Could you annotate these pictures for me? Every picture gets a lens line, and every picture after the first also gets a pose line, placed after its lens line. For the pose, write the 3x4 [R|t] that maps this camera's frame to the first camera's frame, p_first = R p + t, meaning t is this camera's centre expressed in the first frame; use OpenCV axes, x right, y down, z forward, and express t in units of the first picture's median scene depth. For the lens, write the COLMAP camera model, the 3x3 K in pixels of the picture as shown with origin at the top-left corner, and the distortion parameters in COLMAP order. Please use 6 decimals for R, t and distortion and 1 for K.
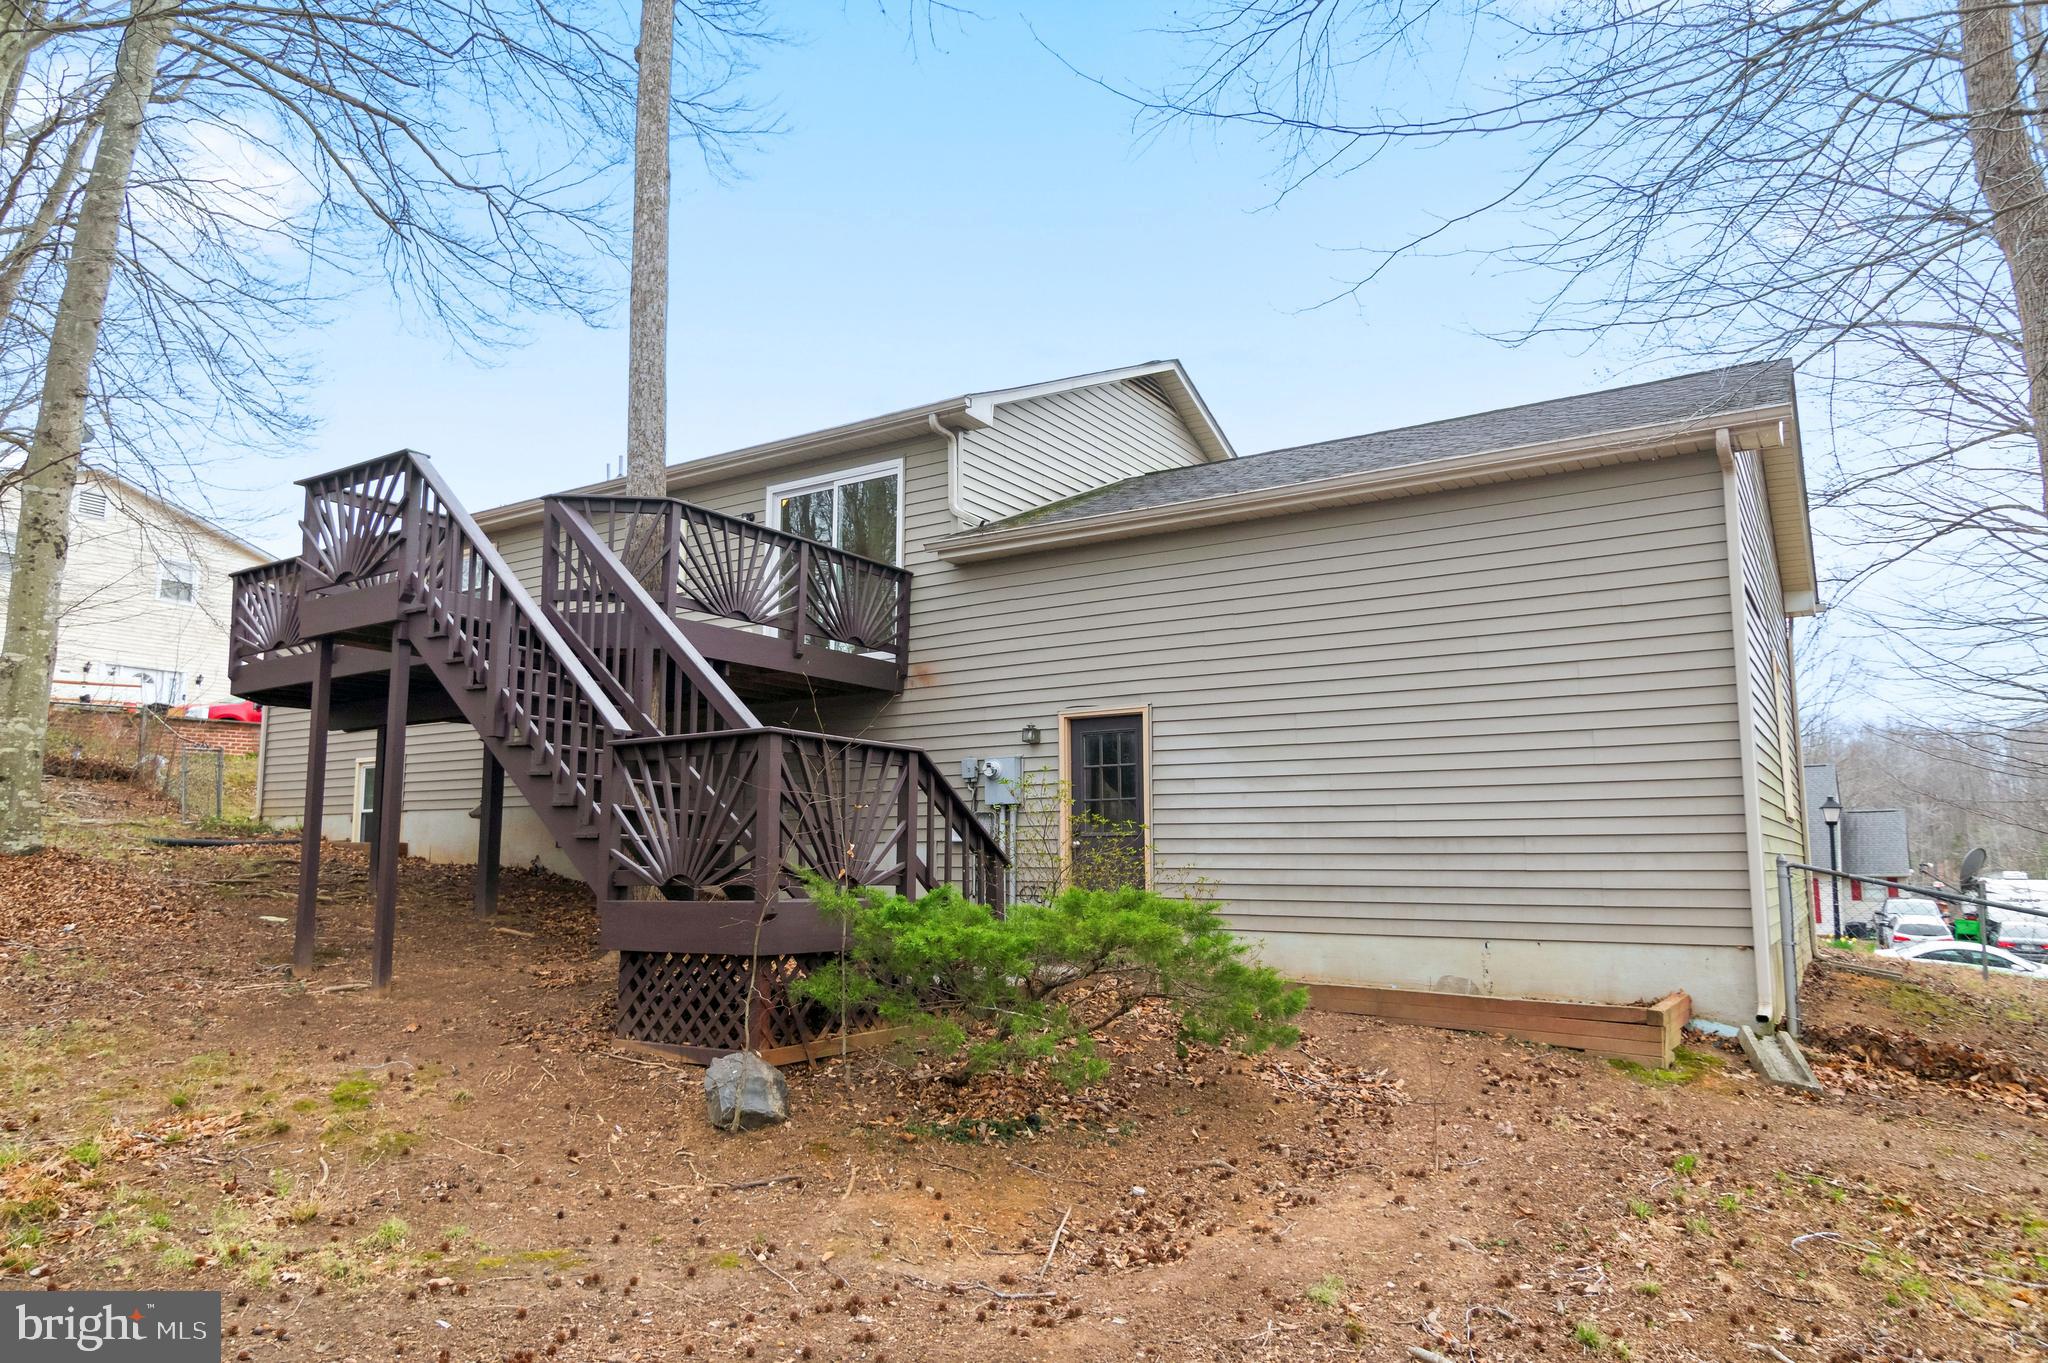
lens RADIAL K [[1284.7, 0, 1023.5], [0, 1284.7, 692.5], [0, 0, 1]] dist [-0.003053, -0.000671]
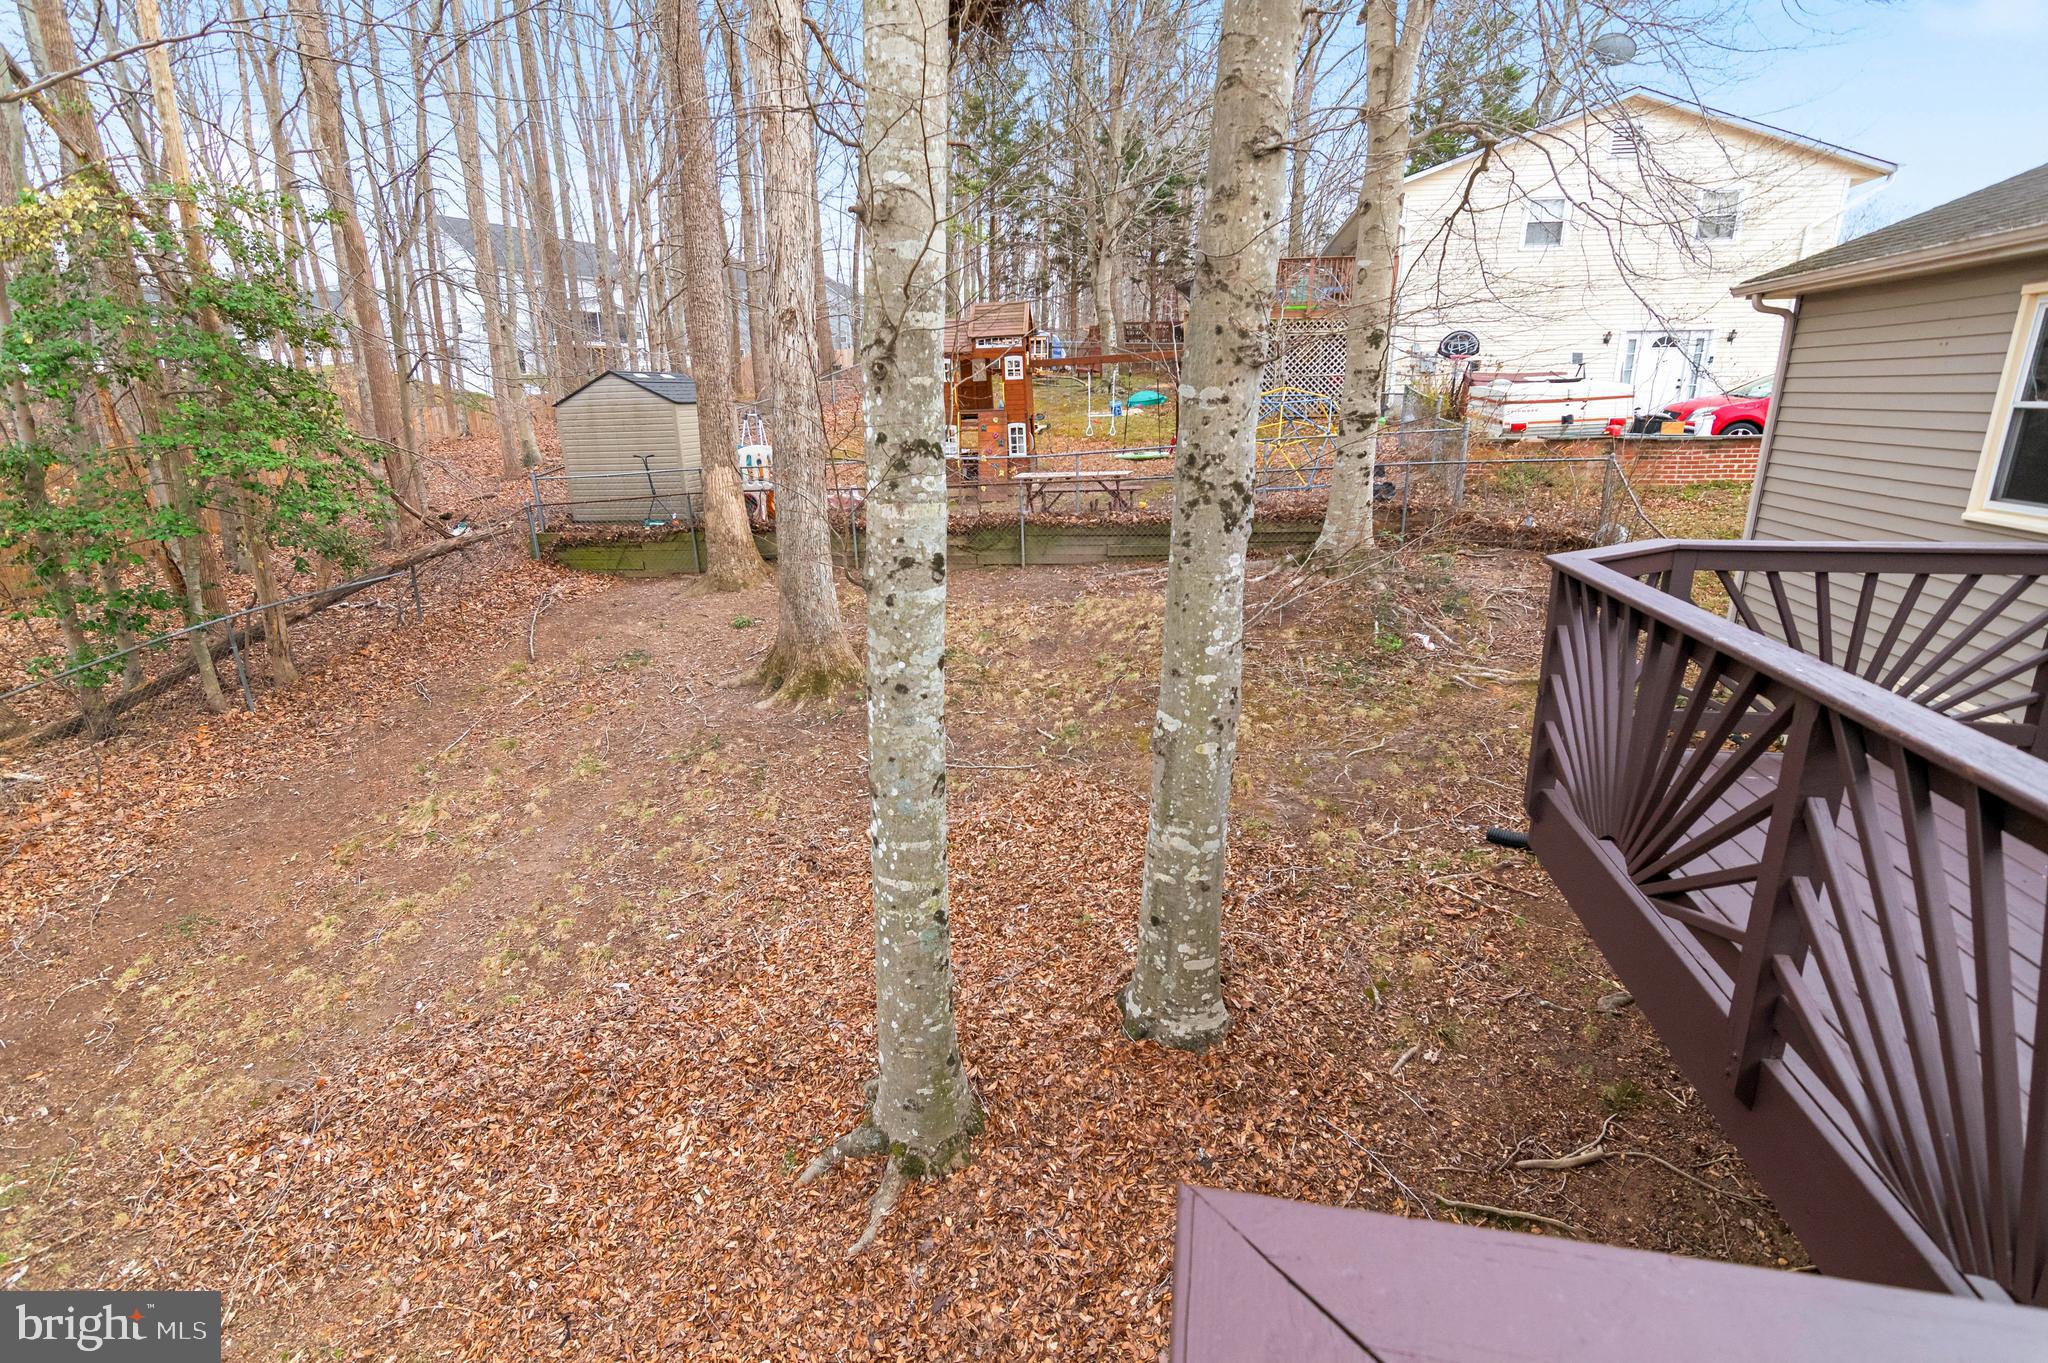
lens RADIAL K [[996.6, 0, 1020.8], [0, 996.6, 690.1], [0, 0, 1]] dist [-0.000777, 0.000147]
pose [[0.367082, 0.265373, -0.891531, -0.427559], [0.126368, 0.935329, 0.330441, -0.191197], [0.921565, -0.233960, 0.309807, 0.809038]]
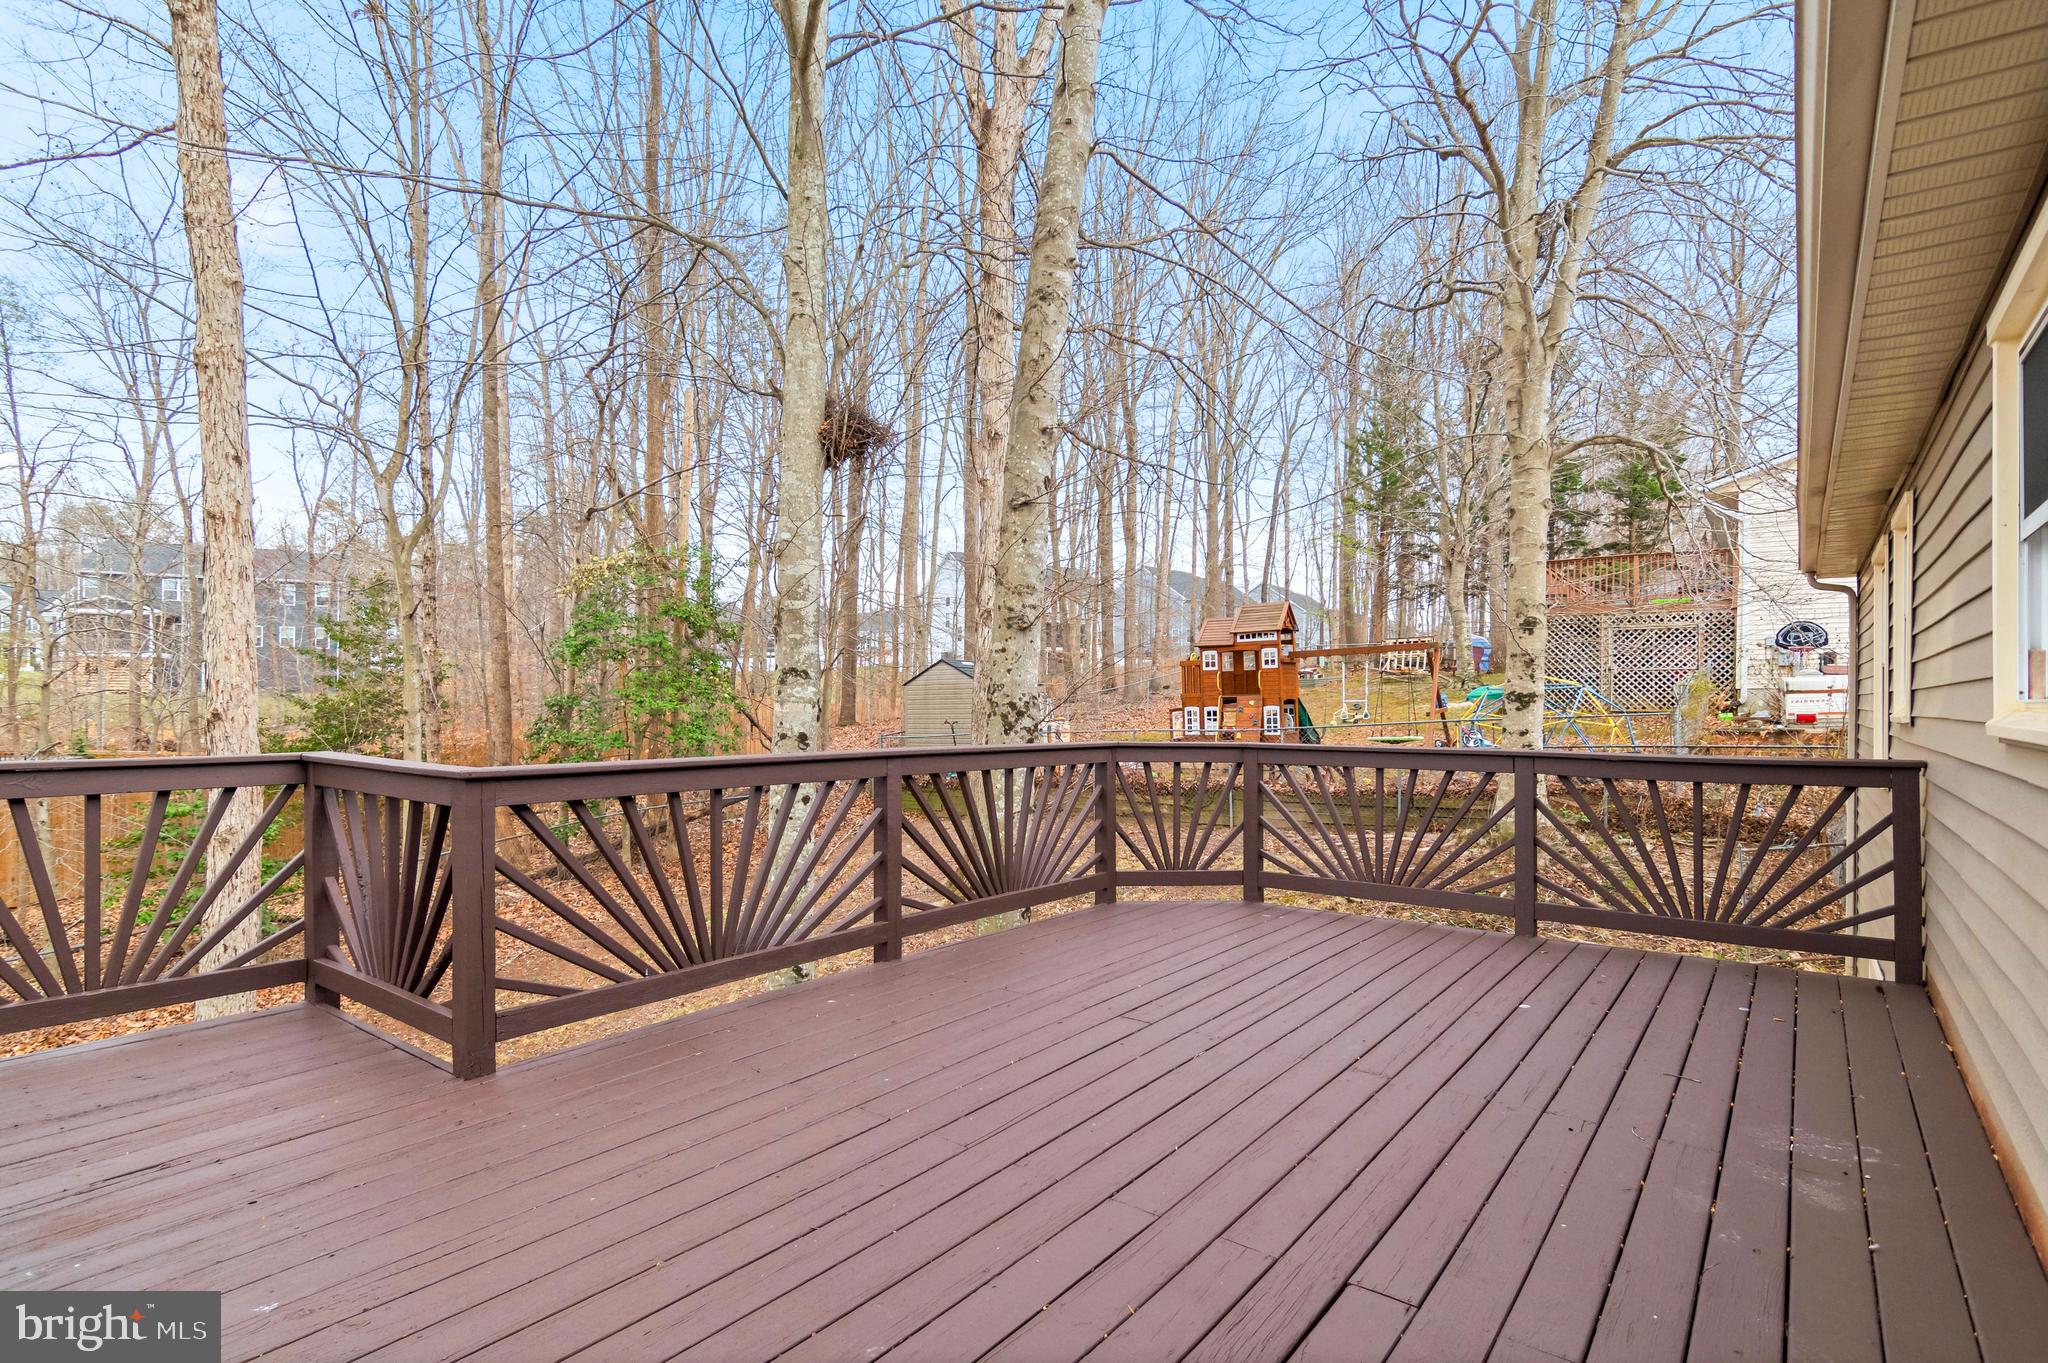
lens RADIAL K [[1008.9, 0, 1025.8], [0, 1008.9, 699.8], [0, 0, 1]] dist [0.001941, 0.000248]
pose [[-0.071024, 0.006138, -0.997456, -0.163405], [0.120590, 0.992699, -0.002478, -0.125190], [0.990158, -0.120460, -0.071246, 1.083763]]
